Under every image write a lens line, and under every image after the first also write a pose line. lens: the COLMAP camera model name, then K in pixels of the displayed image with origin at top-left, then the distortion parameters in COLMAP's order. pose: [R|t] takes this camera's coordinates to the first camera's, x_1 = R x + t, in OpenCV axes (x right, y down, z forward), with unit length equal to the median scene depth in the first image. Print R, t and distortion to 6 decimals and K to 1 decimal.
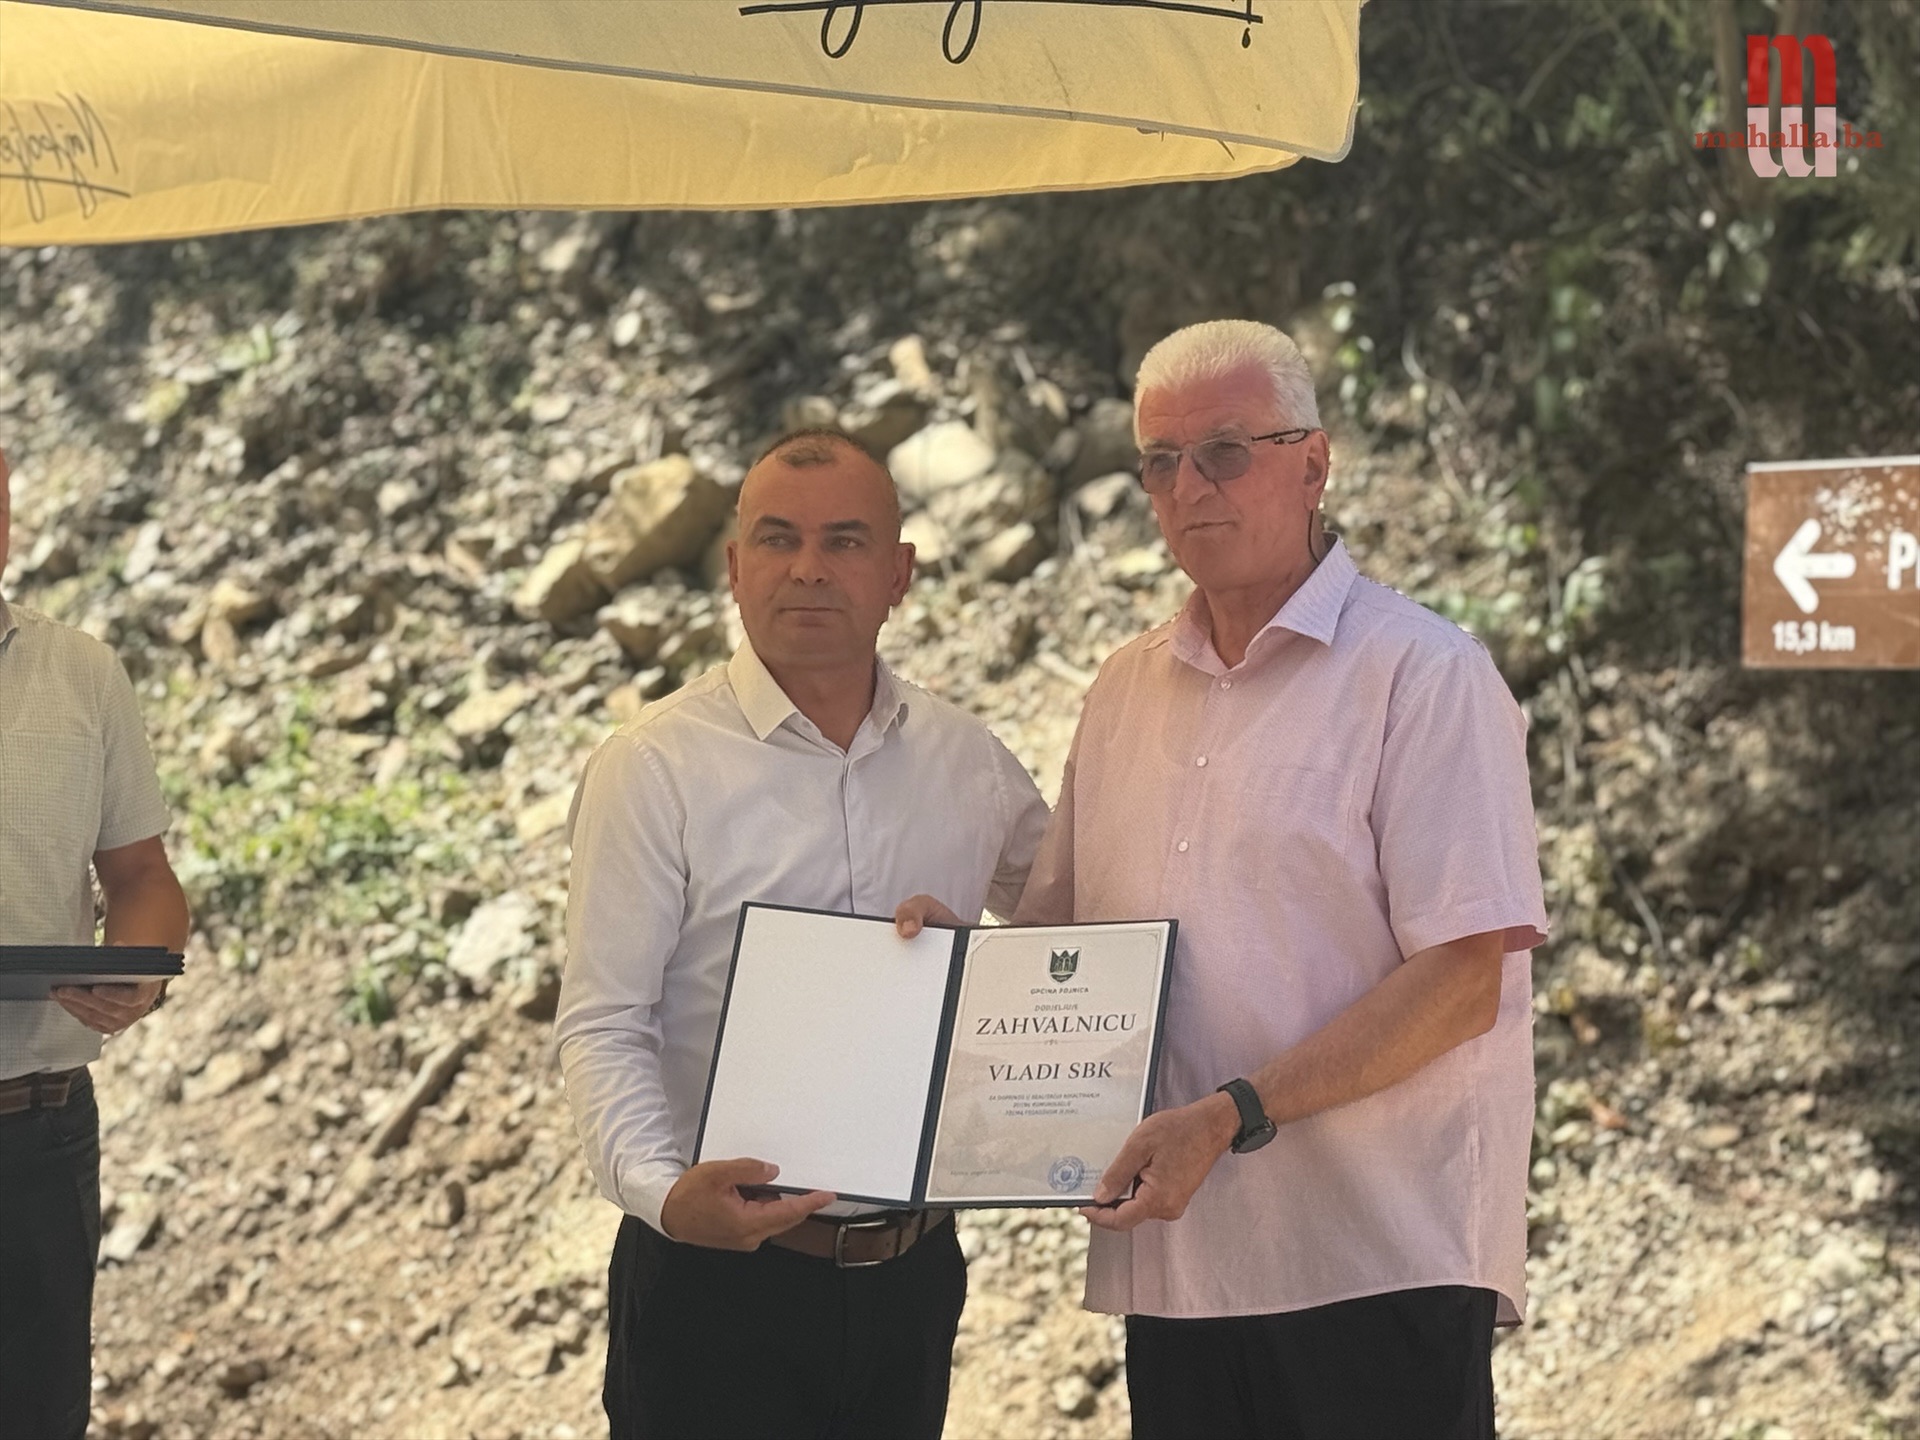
lens RADIAL K [[4599.5, 0, 974.4], [0, 4599.5, 737.4], [0, 0, 1]] dist [0.081040, 0.000000]
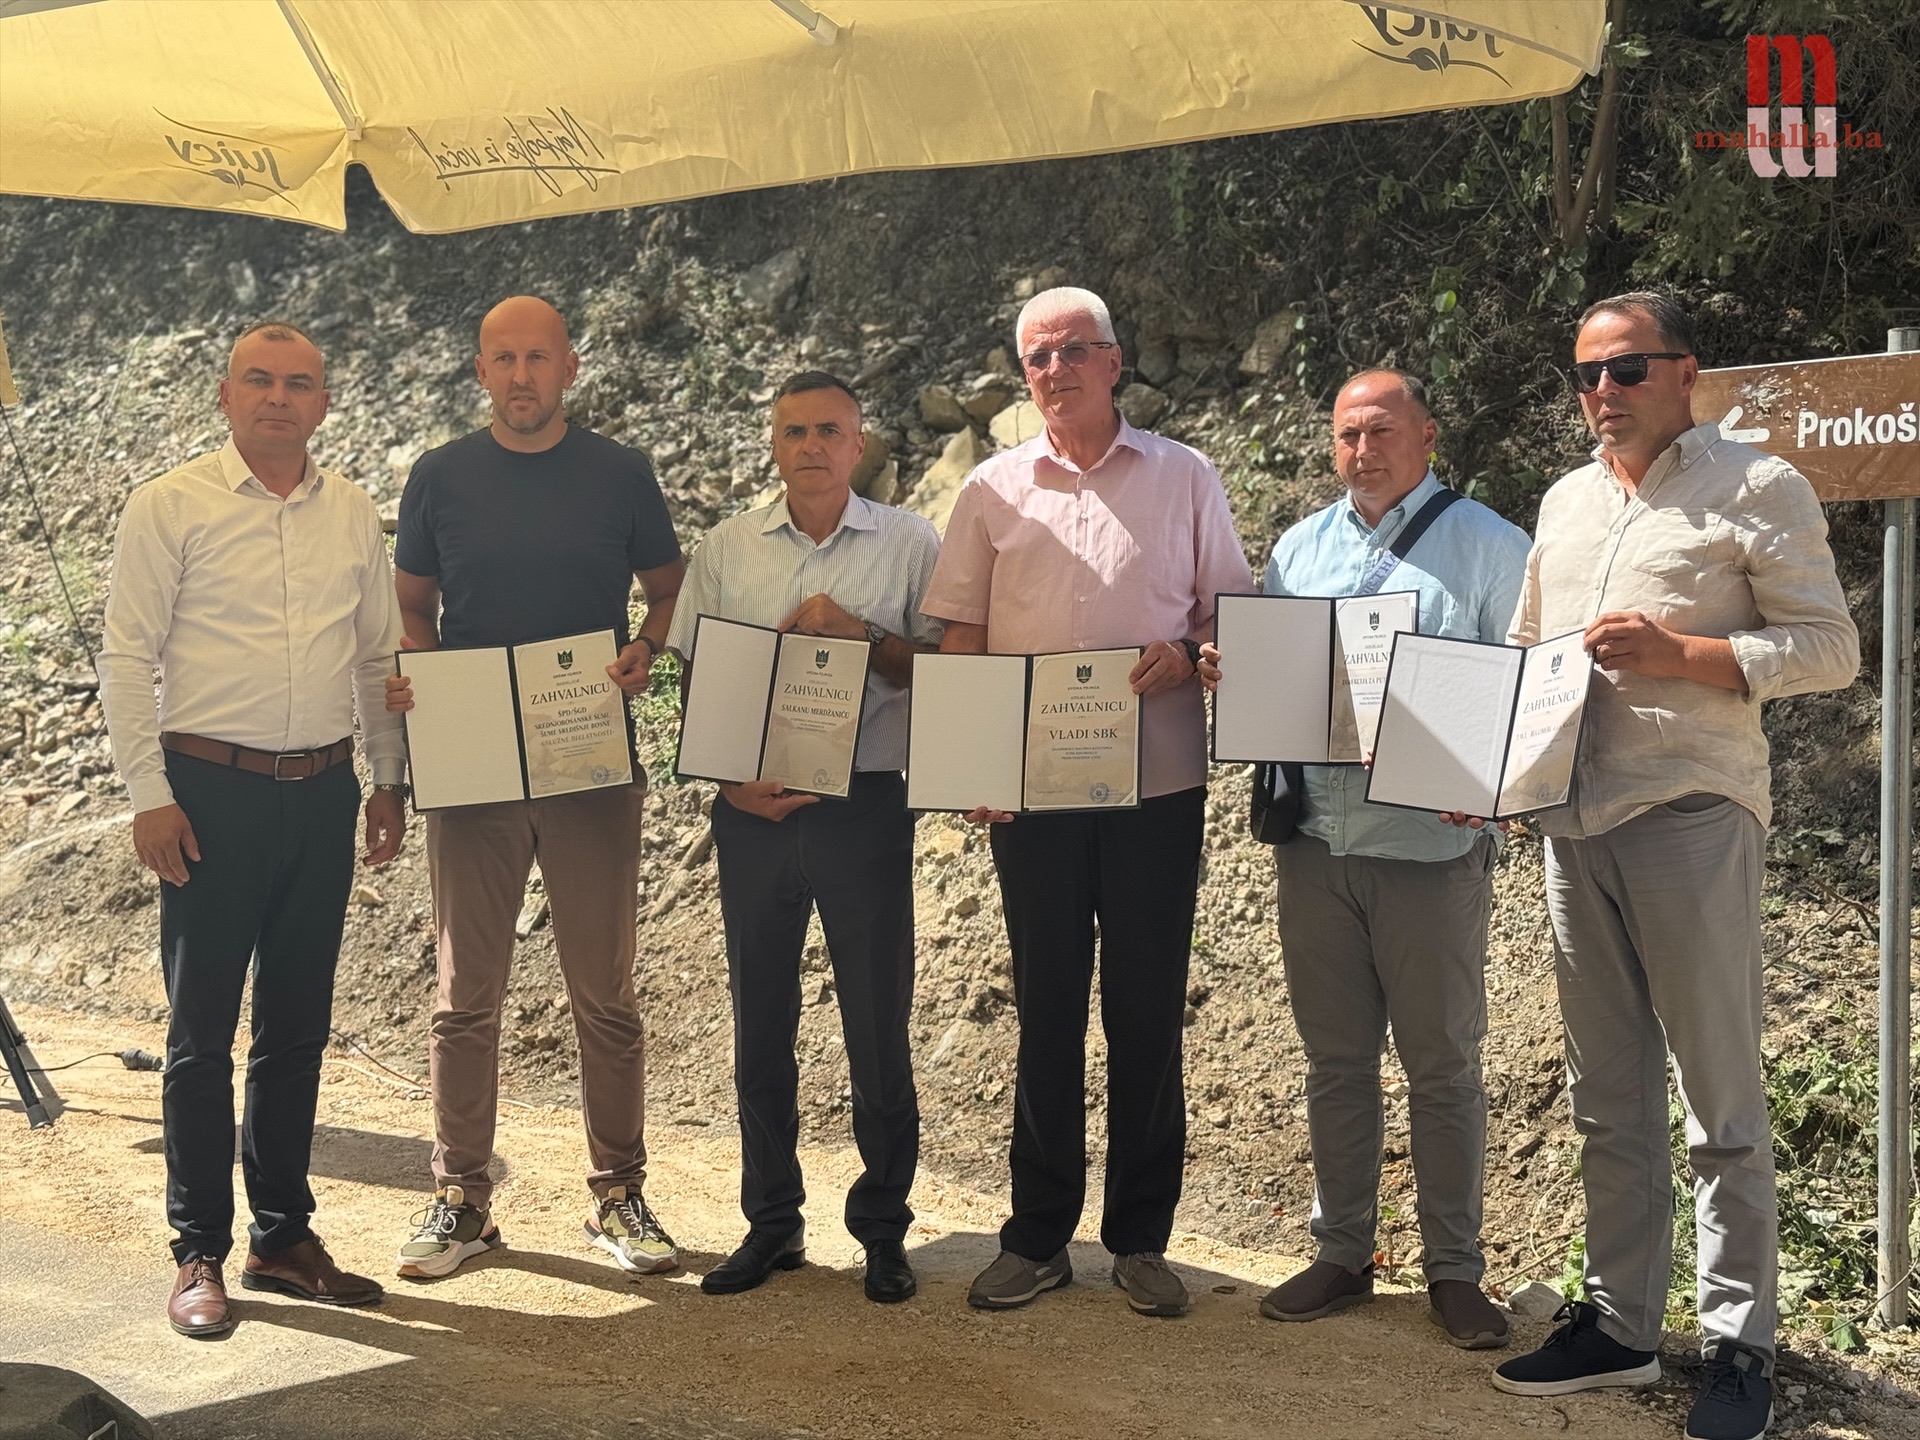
lens RADIAL K [[2706.8, 0, 965.9], [0, 2706.8, 773.0], [0, 0, 1]] dist [0.112455, 0.000000]
pose [[0.999180, -0.008331, 0.039626, -0.069974], [0.006812, 0.999242, 0.038326, 0.024398], [-0.039916, -0.038025, 0.998479, 0.090642]]
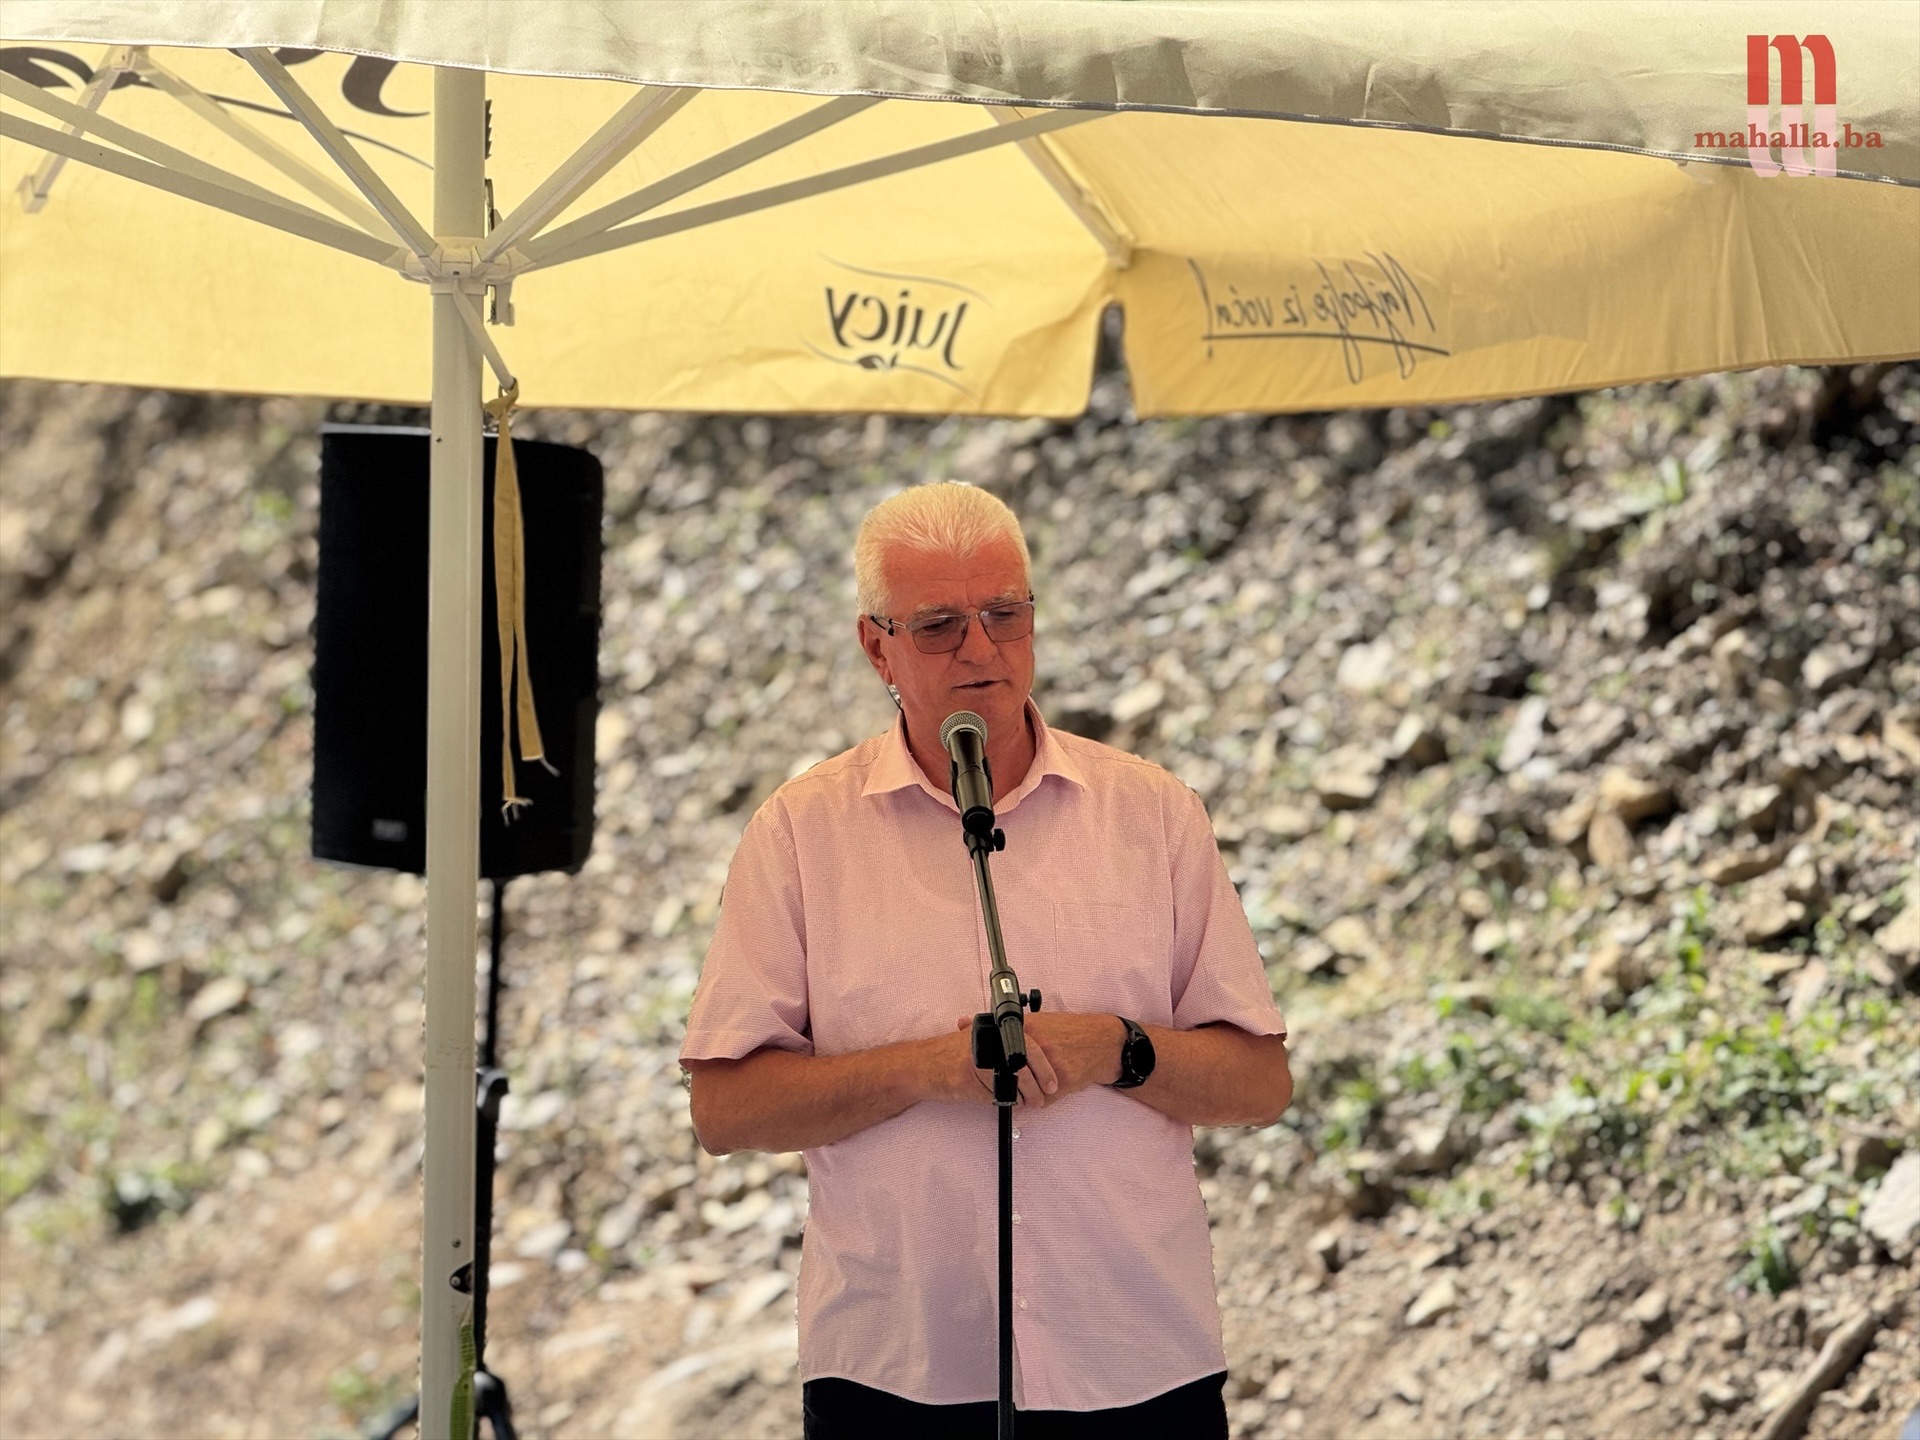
lens RADIAL K [[6936.0, 0, 956.3], [0, 6936.0, 713.2], [0, 0, 1]] dist [0.355039, 0.000000]
pose [[0.960579, -0.004646, -0.277968, 0.081675], [-0.007263, 0.999100, -0.041798, 0.010657], [0.277912, 0.042170, 0.959680, -0.270783]]
